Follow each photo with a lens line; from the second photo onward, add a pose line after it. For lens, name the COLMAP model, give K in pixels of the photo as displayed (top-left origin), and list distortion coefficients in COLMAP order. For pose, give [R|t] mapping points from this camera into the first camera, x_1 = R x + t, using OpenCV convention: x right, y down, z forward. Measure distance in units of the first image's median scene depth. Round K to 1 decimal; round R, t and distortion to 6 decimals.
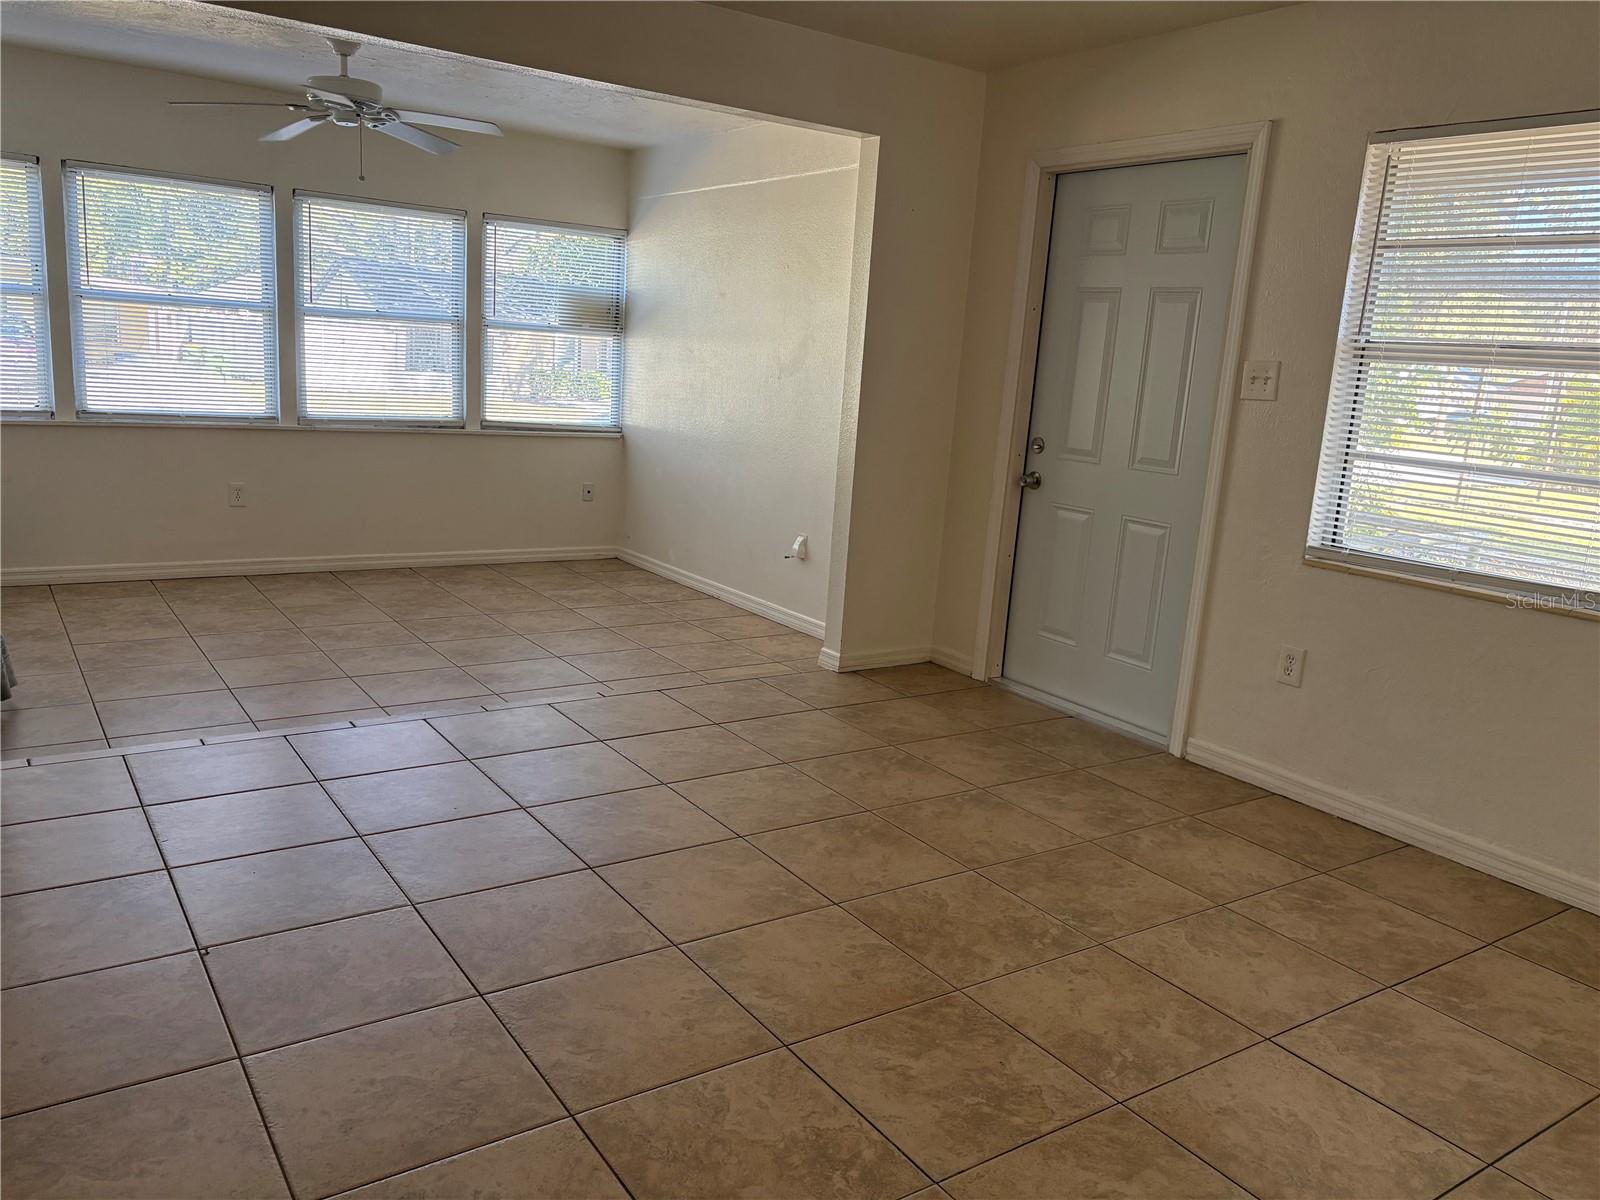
lens RADIAL K [[1215.5, 0, 804.6], [0, 1215.5, 592.3], [0, 0, 1]] dist [0.054862, -0.021203]
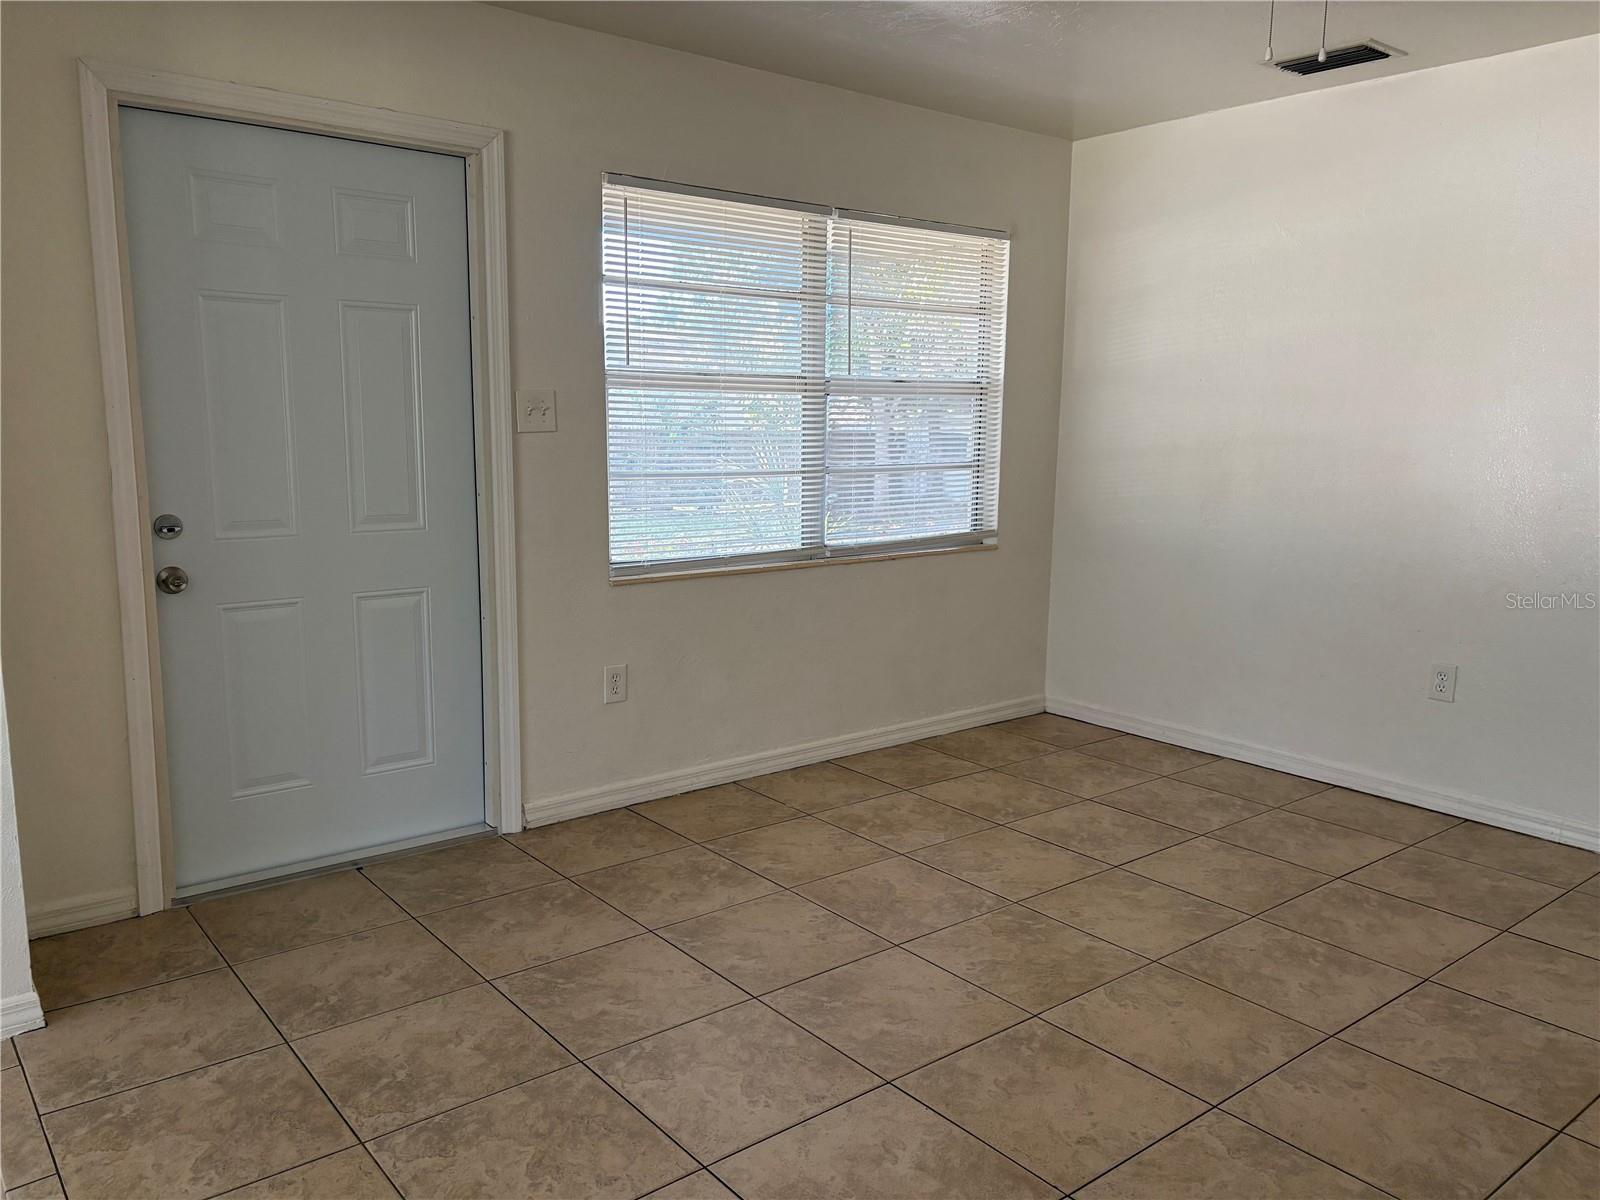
lens RADIAL K [[1215.5, 0, 802.2], [0, 1215.5, 604.9], [0, 0, 1]] dist [0.054862, -0.021203]
pose [[-0.083457, -0.229107, 0.969817, -0.658396], [0.173244, 0.955056, 0.240529, -0.246467], [-0.981337, 0.188088, -0.040015, 0.963486]]
